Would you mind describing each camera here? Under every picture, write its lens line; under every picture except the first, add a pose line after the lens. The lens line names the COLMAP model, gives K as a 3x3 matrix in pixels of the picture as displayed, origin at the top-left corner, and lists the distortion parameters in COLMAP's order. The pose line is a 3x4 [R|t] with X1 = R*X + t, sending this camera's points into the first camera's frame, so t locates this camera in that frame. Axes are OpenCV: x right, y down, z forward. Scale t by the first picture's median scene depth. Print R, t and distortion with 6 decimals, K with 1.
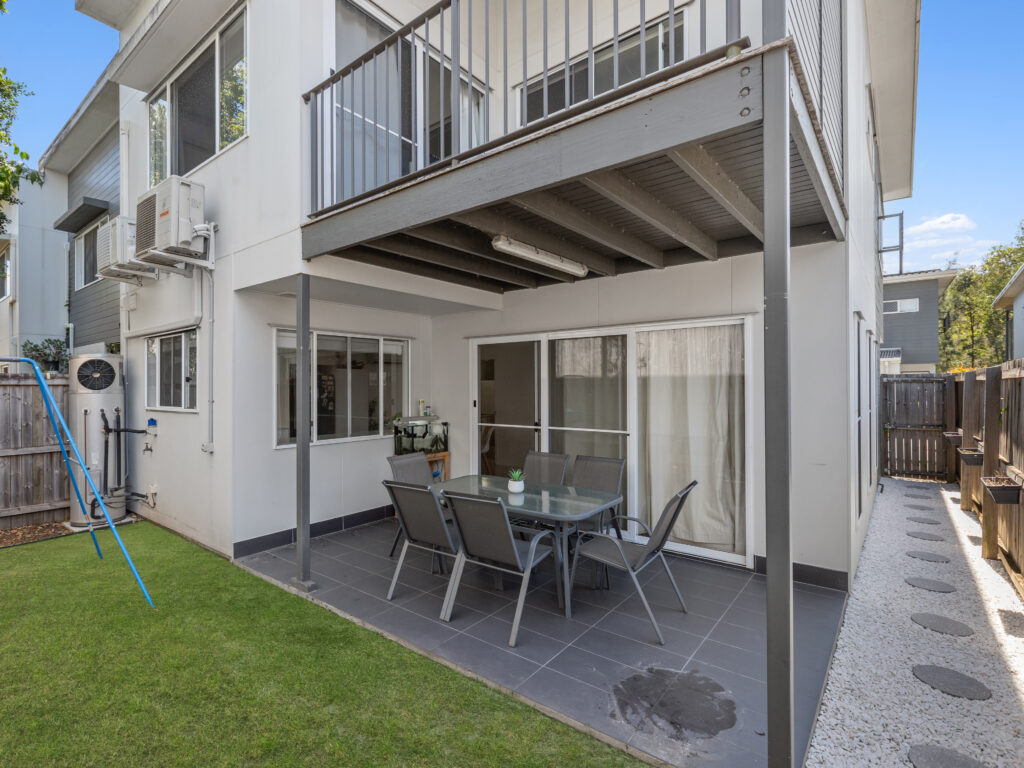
lens RADIAL K [[504.3, 0, 512.0], [0, 504.3, 384.0], [0, 0, 1]] dist [-0.073073, 0.000227]
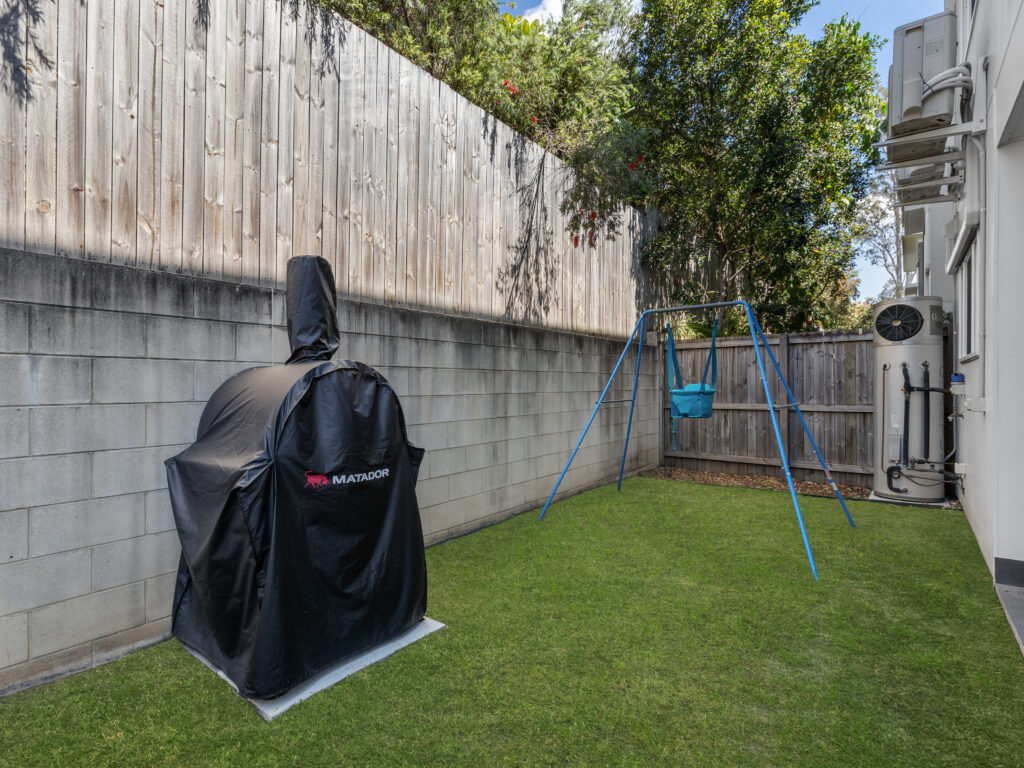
lens RADIAL K [[537.1, 0, 558.6], [0, 537.1, 392.6], [0, 0, 1]] dist [0.002006, 0.000540]
pose [[-0.045698, 0.007013, -0.998931, 0.122952], [0.002844, 0.999972, 0.006890, 0.098188], [0.998951, -0.002526, -0.045717, 0.441479]]
